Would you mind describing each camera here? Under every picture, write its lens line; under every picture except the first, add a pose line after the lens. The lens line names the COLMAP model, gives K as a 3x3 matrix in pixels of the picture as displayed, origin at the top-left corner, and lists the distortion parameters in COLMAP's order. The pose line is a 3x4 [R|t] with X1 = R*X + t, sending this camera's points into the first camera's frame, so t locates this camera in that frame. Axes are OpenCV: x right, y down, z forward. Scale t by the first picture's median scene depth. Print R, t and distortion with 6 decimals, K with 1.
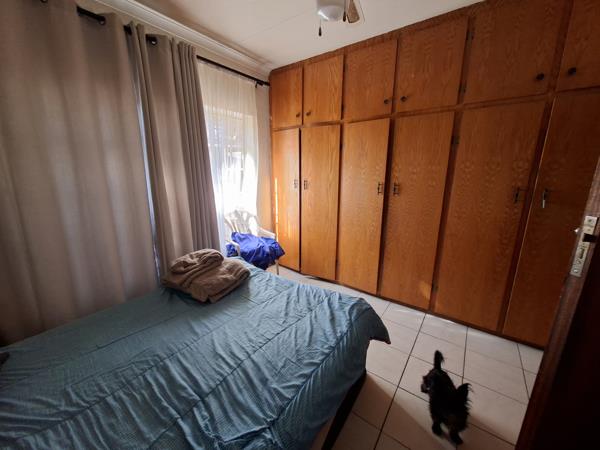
lens RADIAL K [[236.7, 0, 300.0], [0, 236.7, 225.0], [0, 0, 1]] dist [-0.000792, -0.000295]
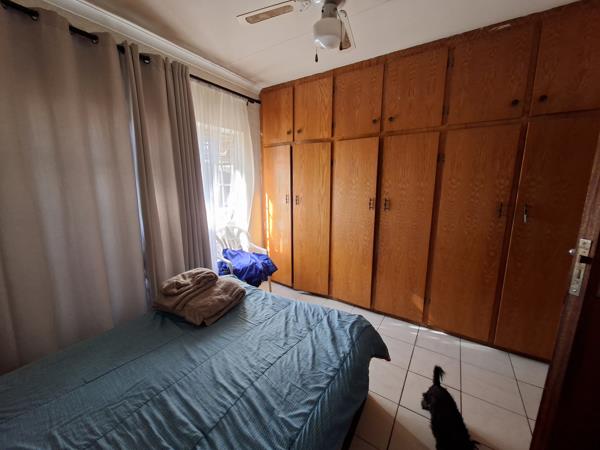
lens RADIAL K [[236.7, 0, 300.0], [0, 236.7, 225.0], [0, 0, 1]] dist [-0.000792, -0.000295]
pose [[0.998118, -0.012988, 0.059938, -0.043648], [0.015901, 0.998703, -0.048378, -0.024092], [-0.059231, 0.049240, 0.997029, 0.000266]]
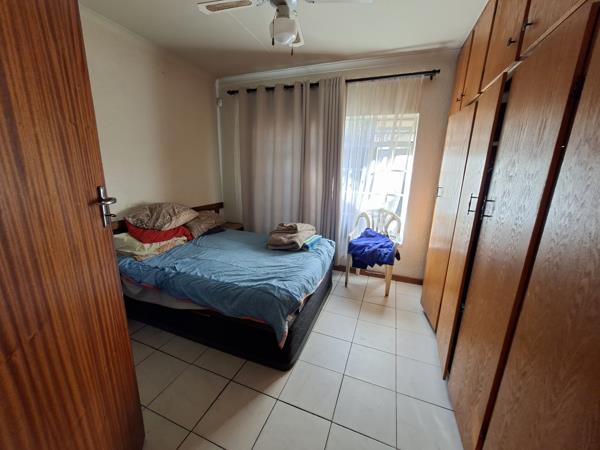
lens RADIAL K [[236.7, 0, 300.0], [0, 236.7, 225.0], [0, 0, 1]] dist [-0.000792, -0.000295]
pose [[0.262794, 0.232223, -0.936489, 1.064740], [-0.242547, 0.955336, 0.168834, -0.141438], [0.933868, 0.182774, 0.307382, 0.606518]]
